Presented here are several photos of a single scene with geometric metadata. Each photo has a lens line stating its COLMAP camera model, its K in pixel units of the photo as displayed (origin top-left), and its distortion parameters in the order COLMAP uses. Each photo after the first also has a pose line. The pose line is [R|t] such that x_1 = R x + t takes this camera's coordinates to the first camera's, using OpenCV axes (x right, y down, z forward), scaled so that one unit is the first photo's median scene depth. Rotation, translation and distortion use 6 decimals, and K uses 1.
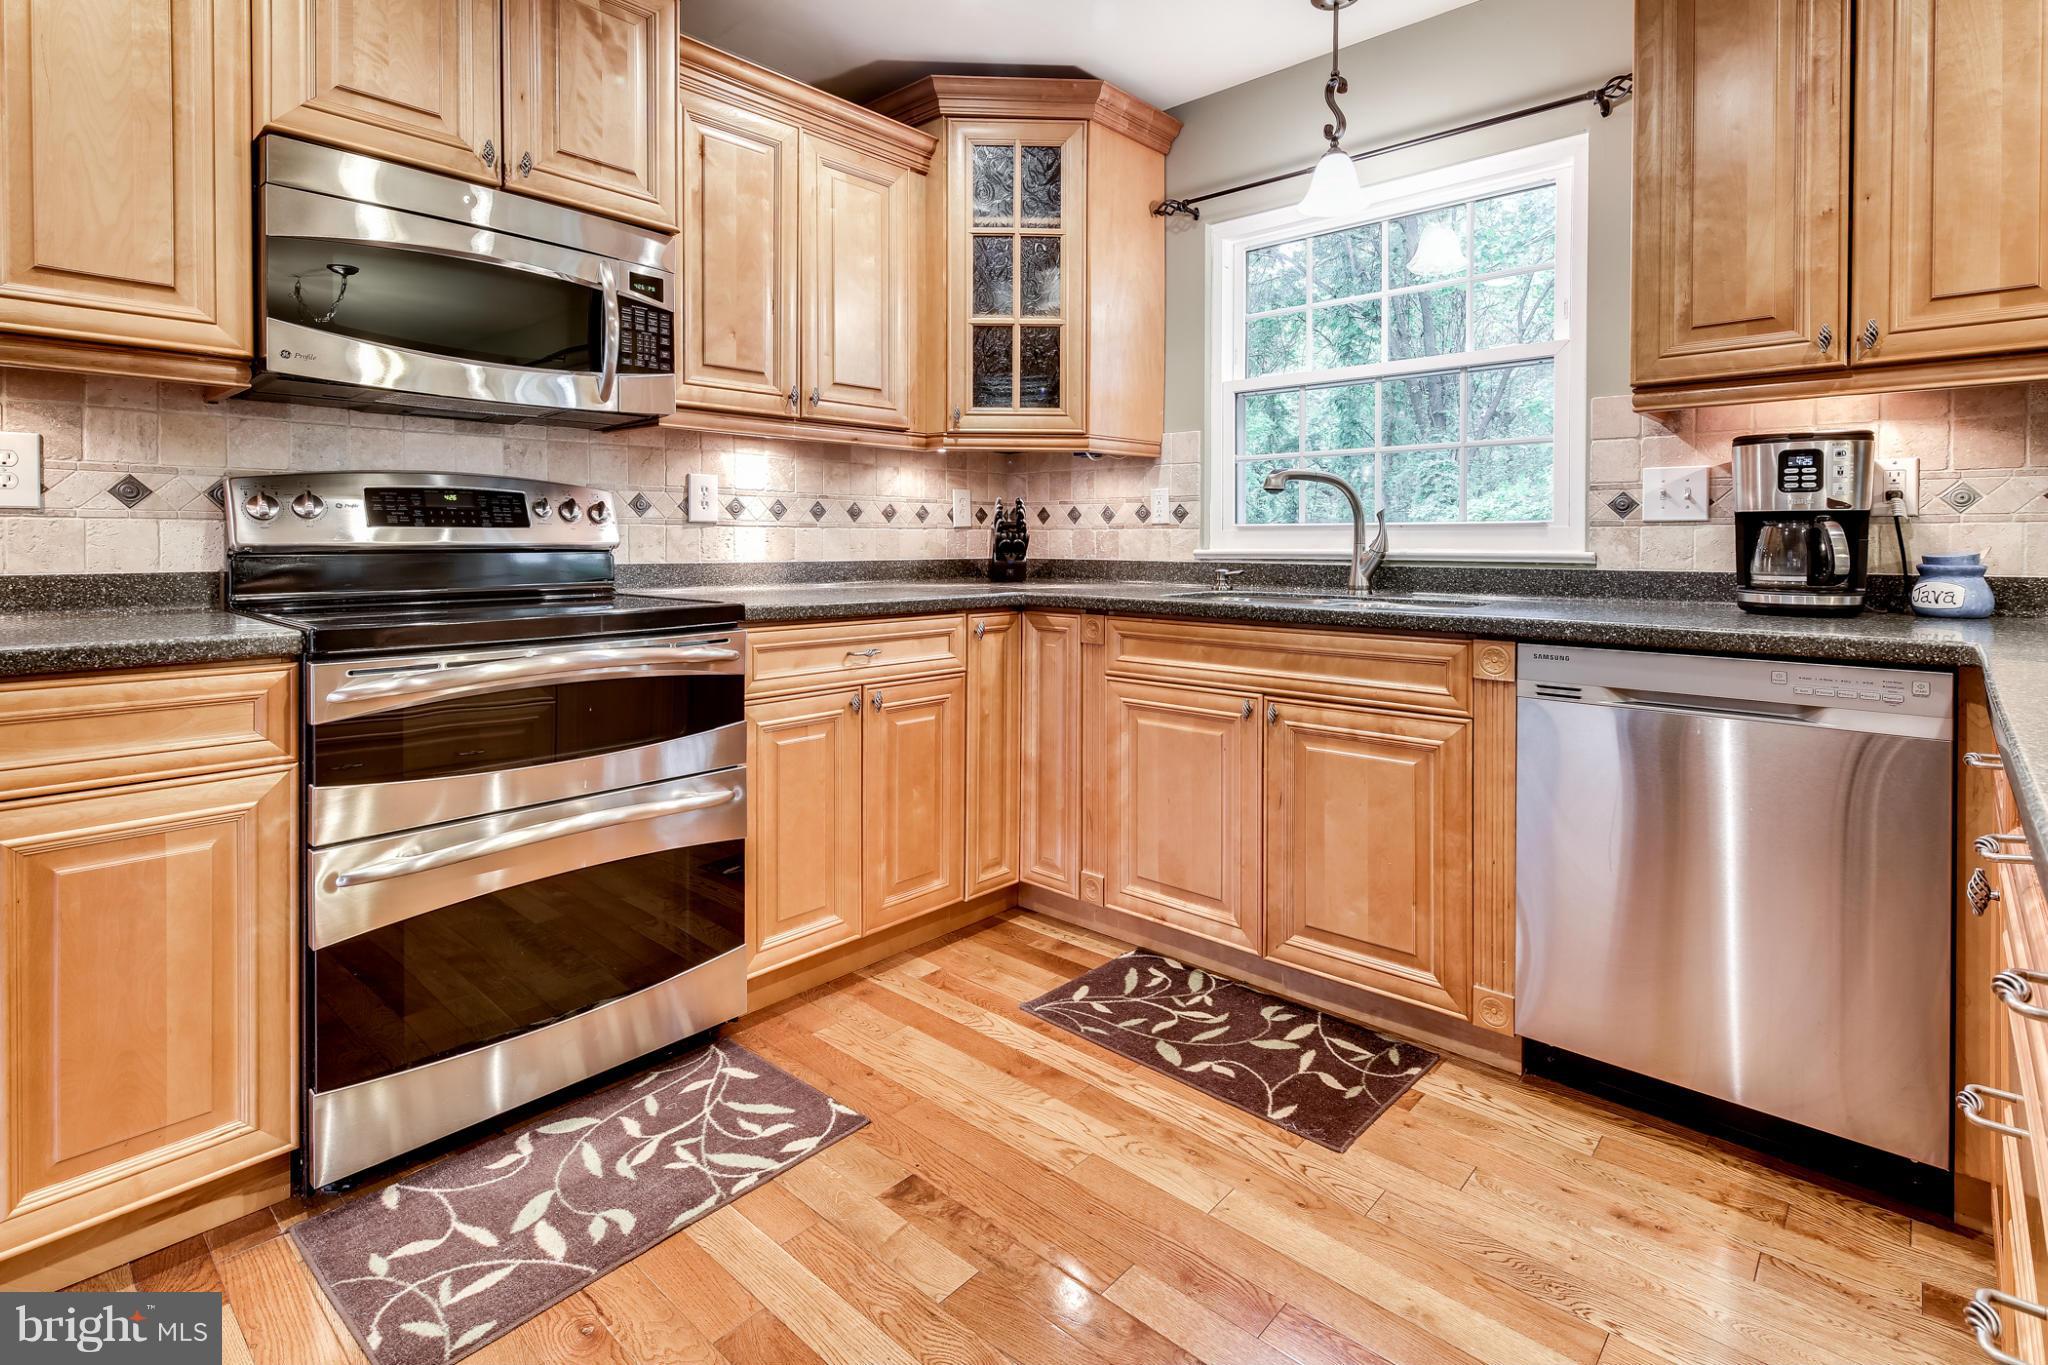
lens RADIAL K [[997.1, 0, 1024.1], [0, 997.1, 549.5], [0, 0, 1]] dist [0.014140, -0.000127]
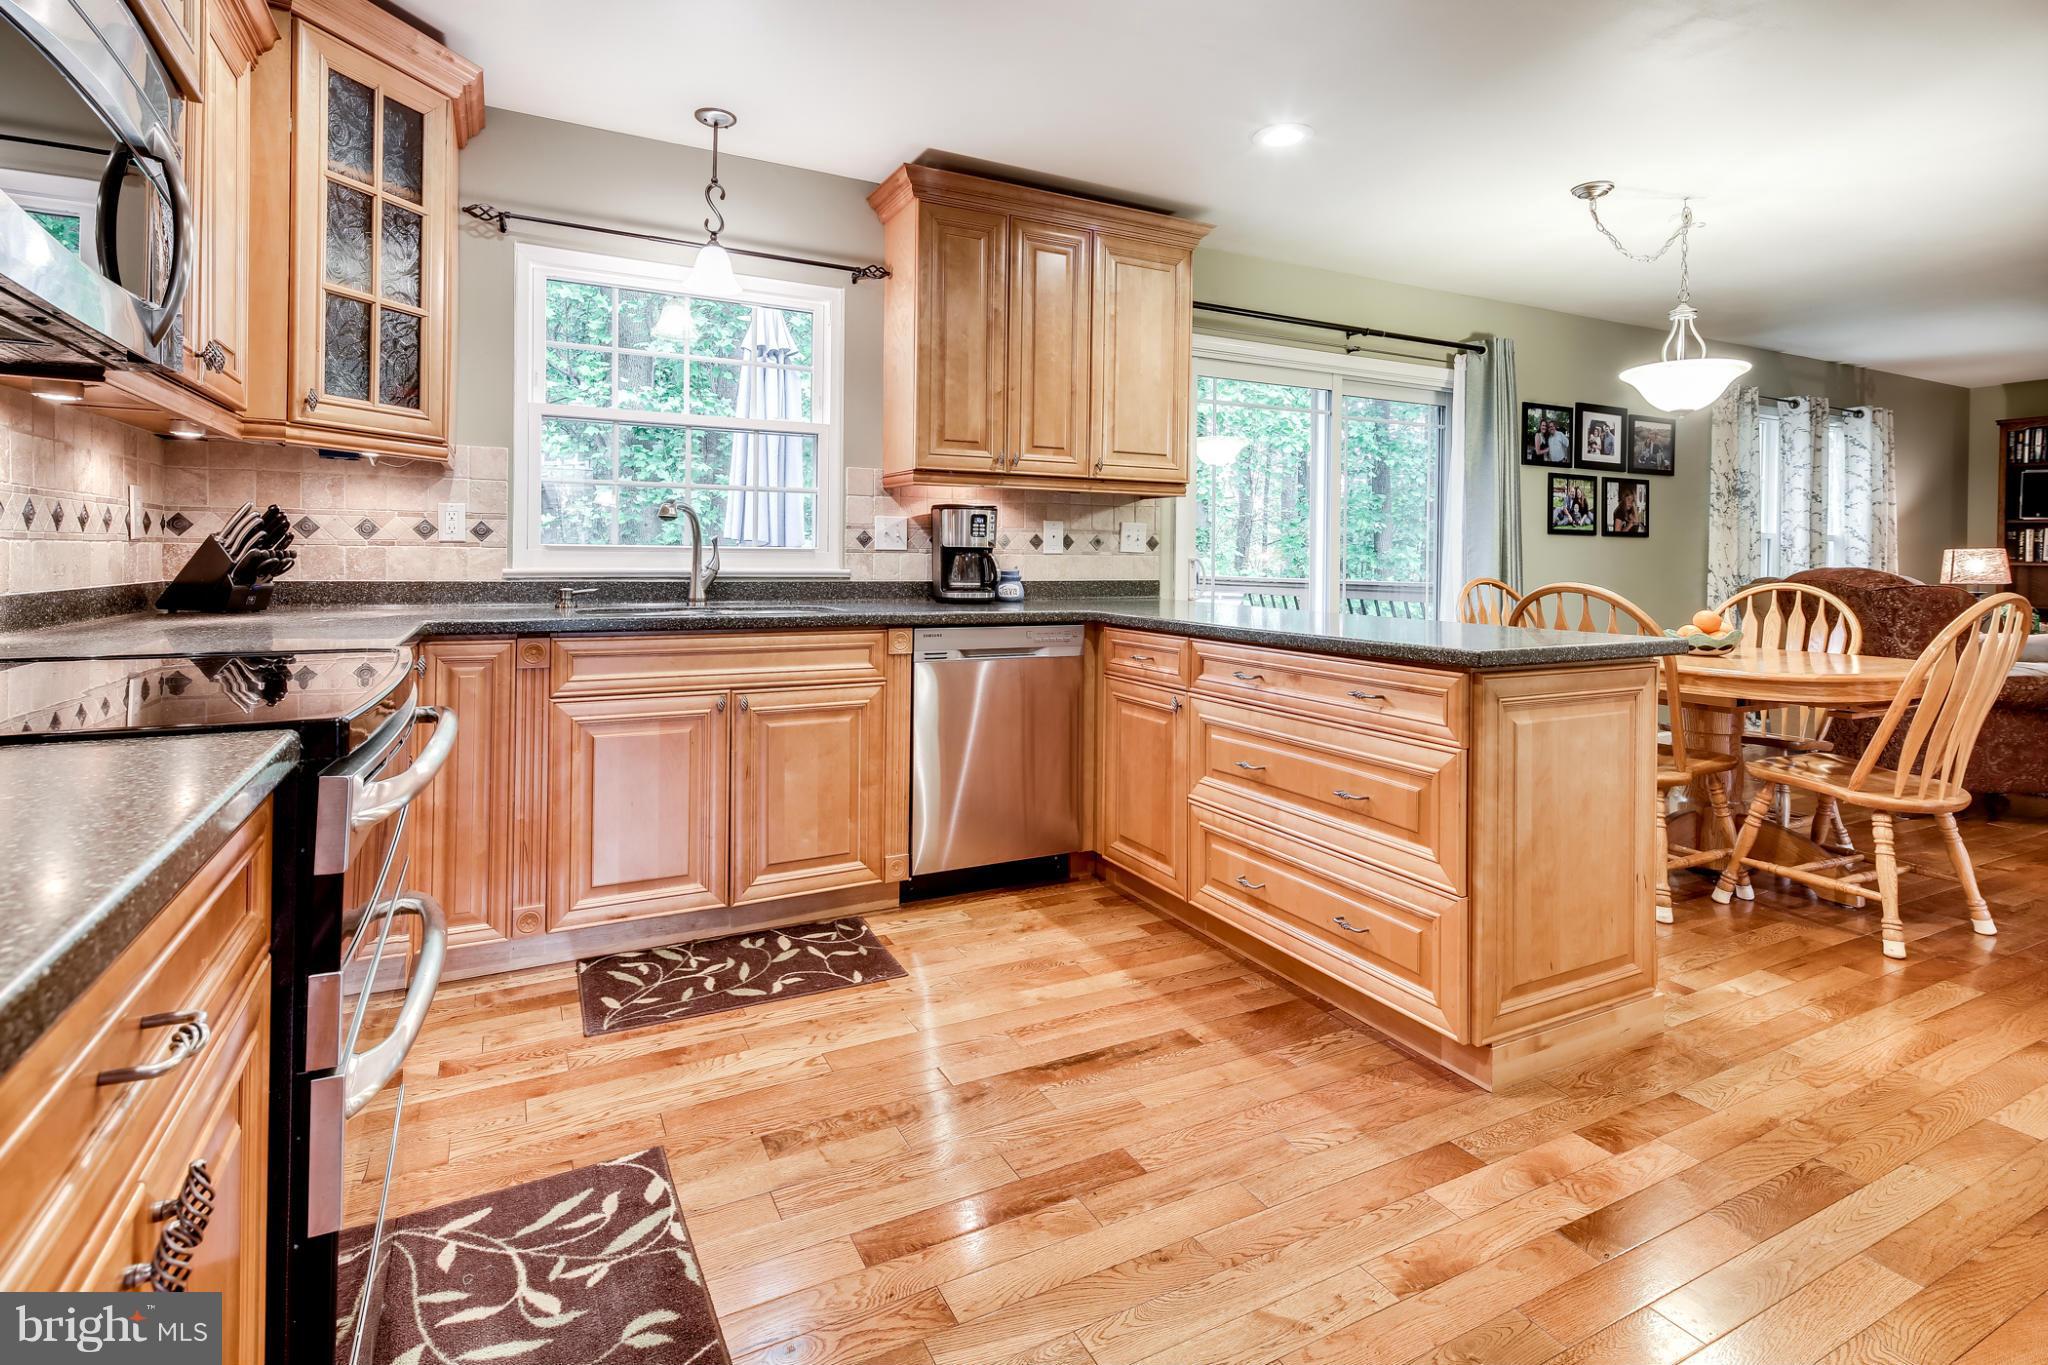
lens RADIAL K [[983.0, 0, 1018.1], [0, 983.0, 562.9], [0, 0, 1]] dist [0.018771, -0.008967]
pose [[0.344326, -0.003356, 0.938844, -0.827202], [-0.002085, 0.999988, 0.004339, -0.016198], [-0.938848, -0.003451, 0.344315, 0.281820]]
